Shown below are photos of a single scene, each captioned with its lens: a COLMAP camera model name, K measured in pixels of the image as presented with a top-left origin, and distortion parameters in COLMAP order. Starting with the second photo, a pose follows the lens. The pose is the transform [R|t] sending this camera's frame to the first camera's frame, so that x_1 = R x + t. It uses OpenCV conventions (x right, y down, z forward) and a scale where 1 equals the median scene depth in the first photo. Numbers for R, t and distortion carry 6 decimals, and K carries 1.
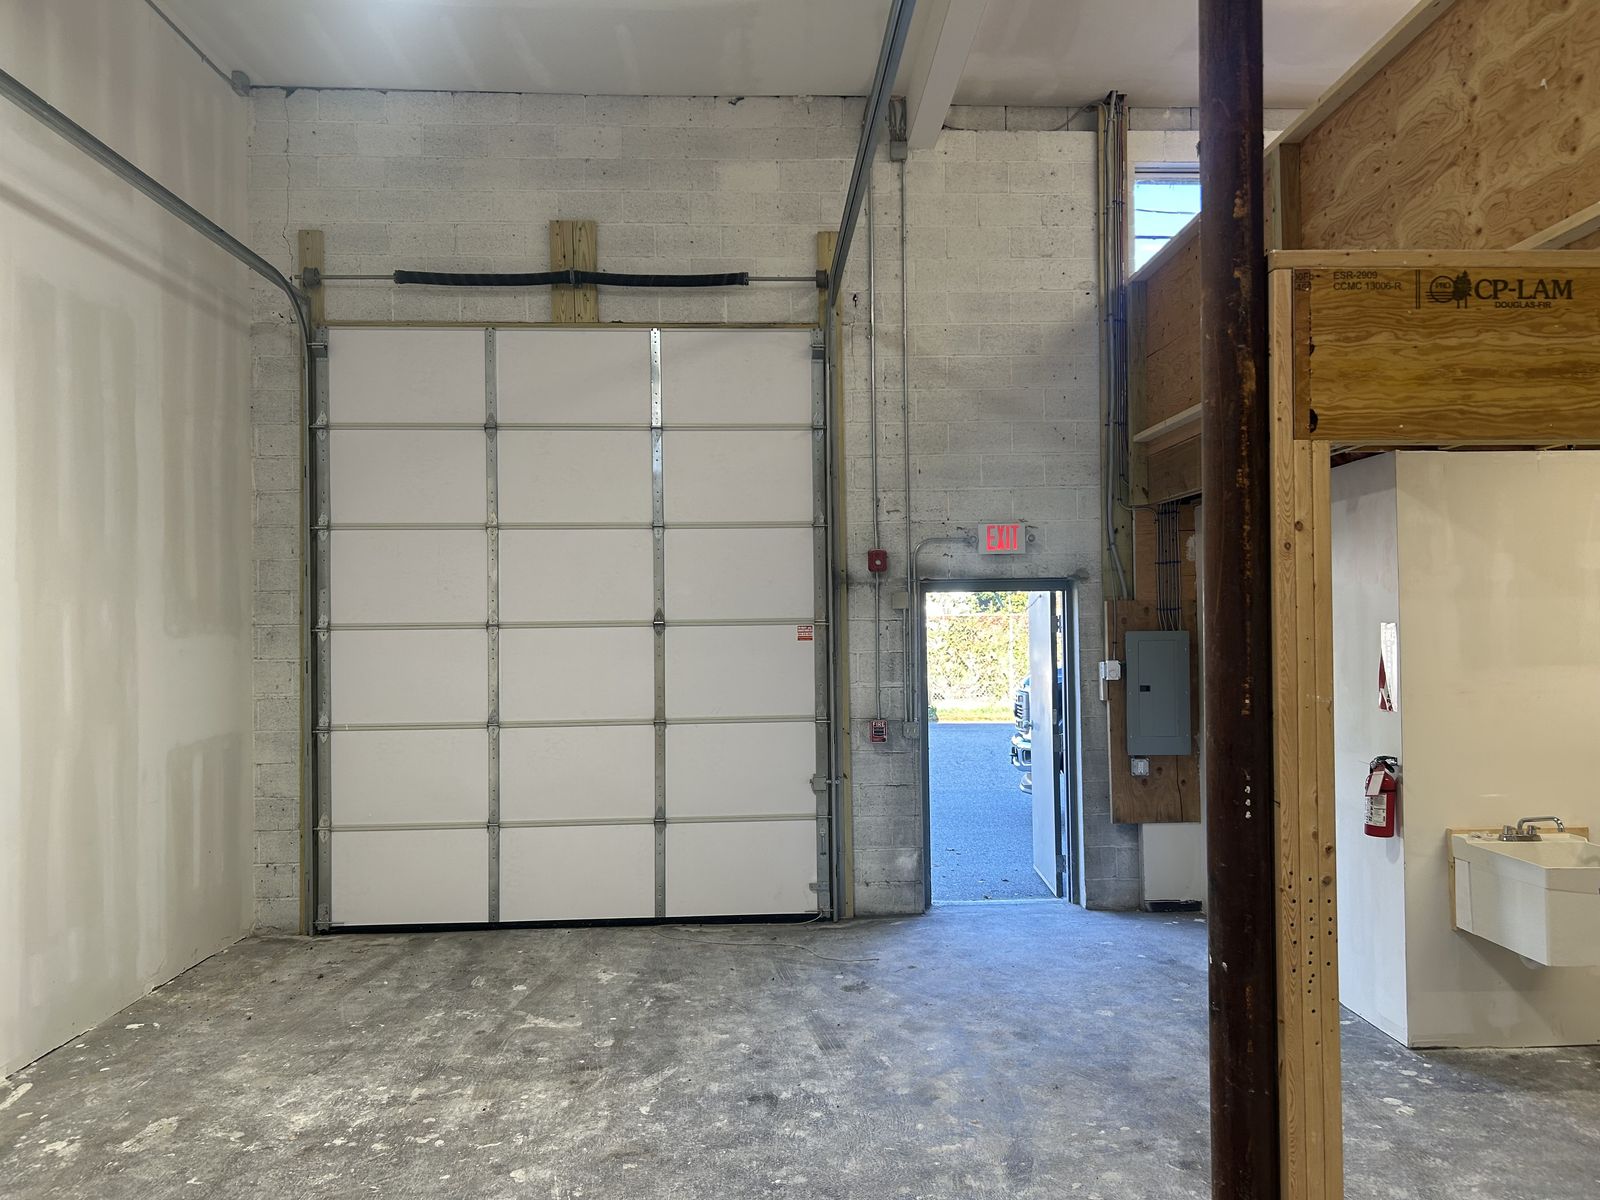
lens RADIAL K [[1223.5, 0, 796.4], [0, 1223.5, 606.1], [0, 0, 1]] dist [0.036395, -0.009074]
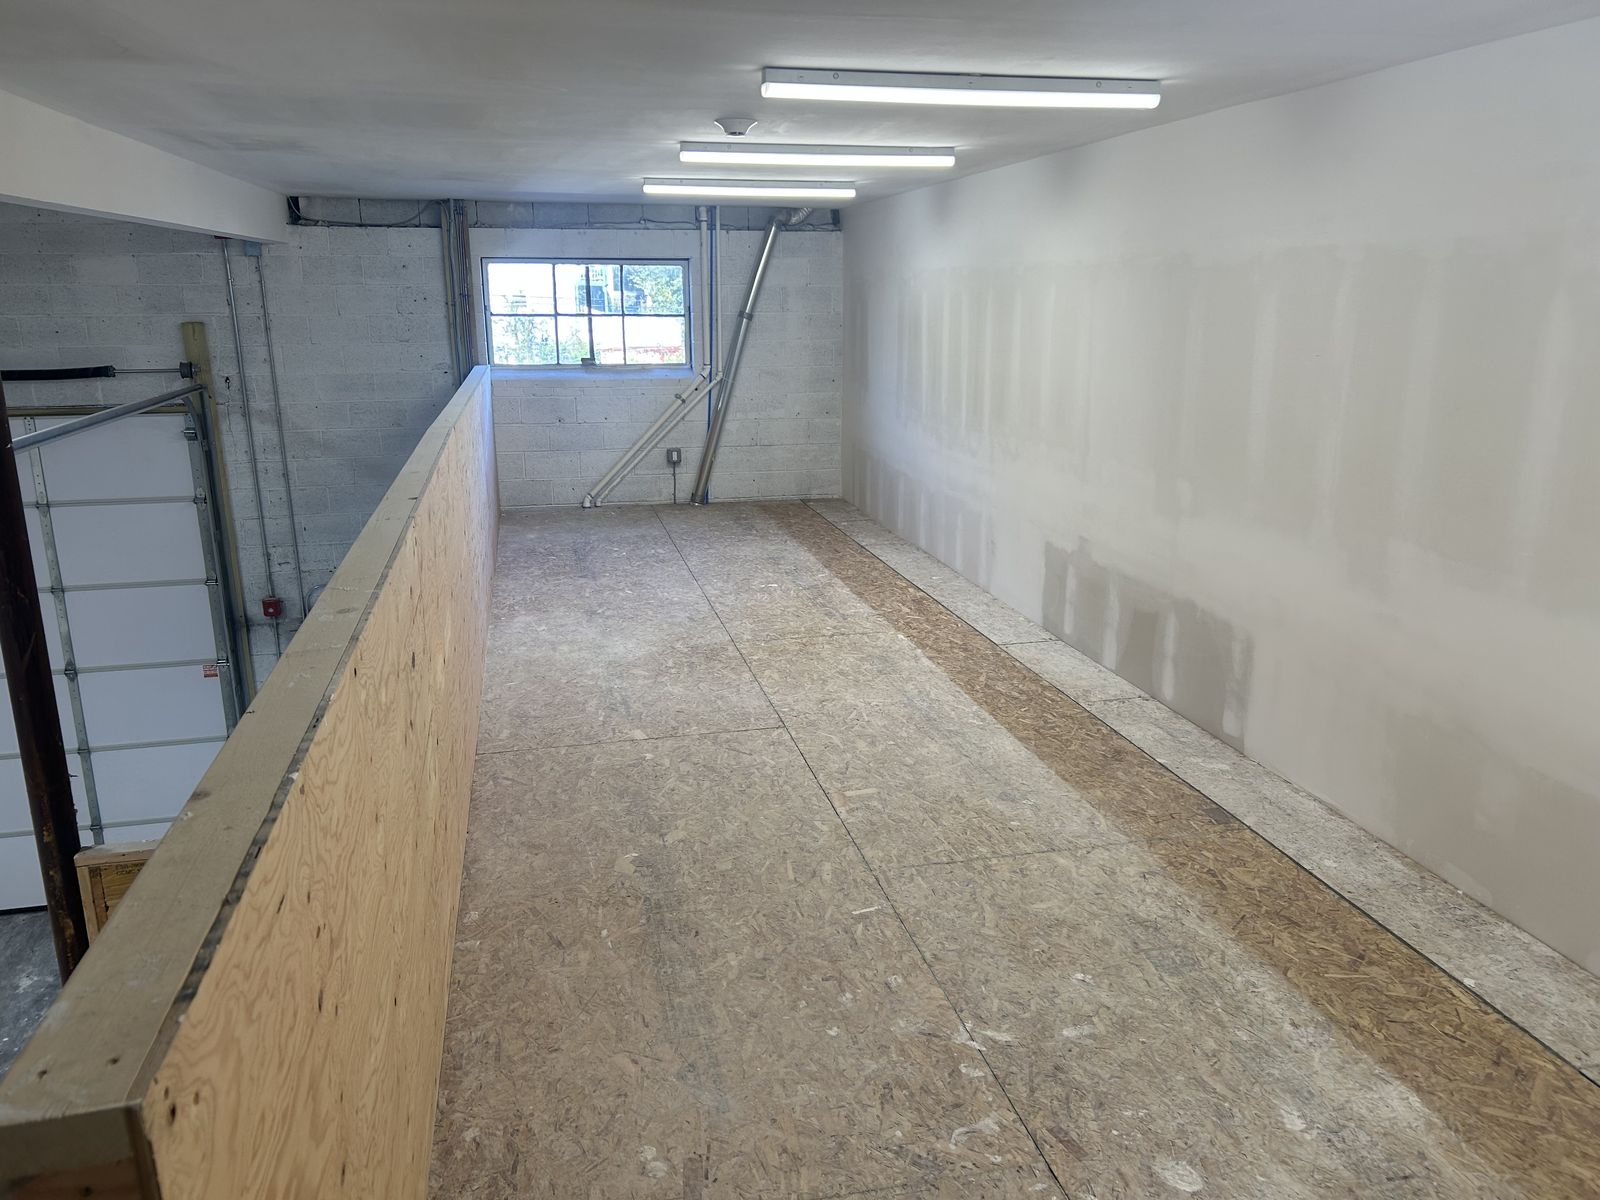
lens RADIAL K [[1223.5, 0, 805.9], [0, 1223.5, 599.2], [0, 0, 1]] dist [0.036395, -0.009074]
pose [[0.979659, -0.046320, 0.195249, 0.338037], [-0.003252, 0.969202, 0.246244, -0.337473], [-0.200642, -0.241871, 0.949337, -0.231397]]
